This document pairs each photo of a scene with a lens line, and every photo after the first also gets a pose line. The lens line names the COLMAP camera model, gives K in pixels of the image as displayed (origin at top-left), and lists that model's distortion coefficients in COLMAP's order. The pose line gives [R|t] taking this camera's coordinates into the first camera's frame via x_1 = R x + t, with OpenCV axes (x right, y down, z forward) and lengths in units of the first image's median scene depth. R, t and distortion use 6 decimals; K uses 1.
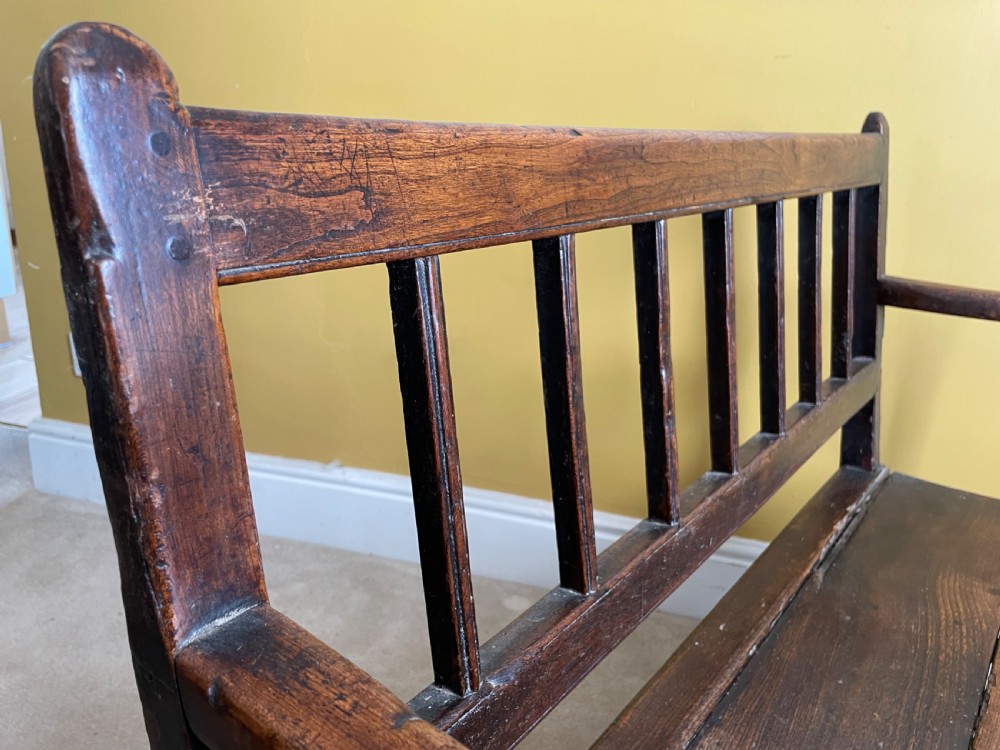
lens RADIAL K [[768.5, 0, 489.5], [0, 768.5, 366.2], [0, 0, 1]] dist [0.067295, -0.082887]
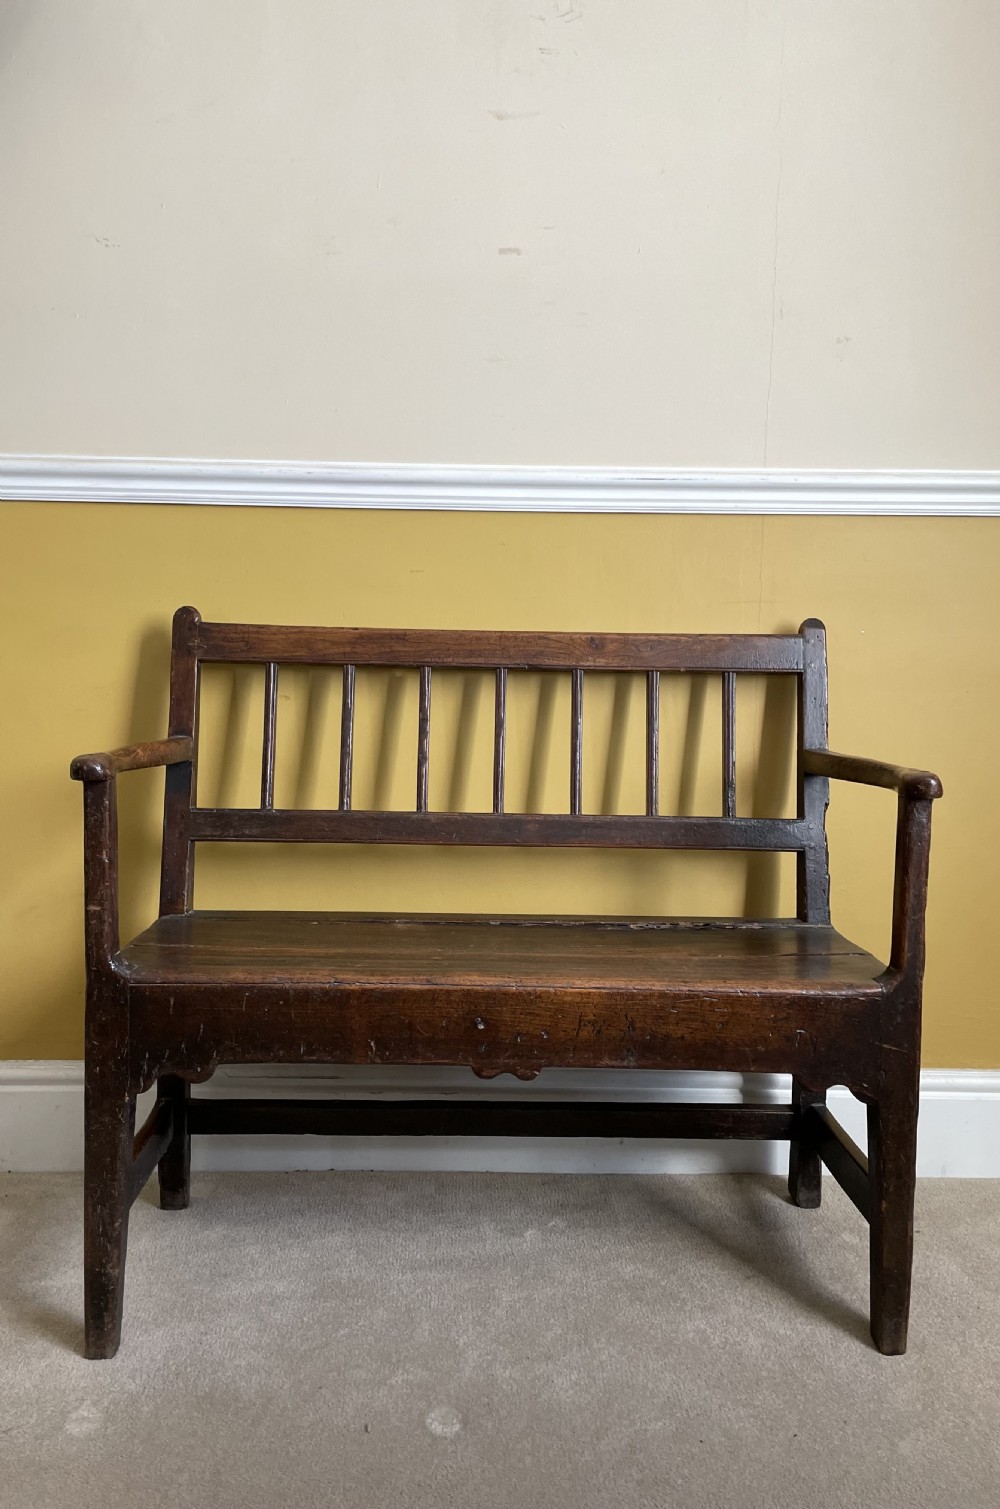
lens RADIAL K [[1136.2, 0, 500.0], [0, 1136.2, 754.5], [0, 0, 1]] dist [0.063839, -0.003734]
pose [[0.643196, 0.027156, -0.765219, 5.618634], [-0.228323, 0.960709, -0.157820, 1.021008], [0.730867, 0.276227, 0.624125, -1.606003]]
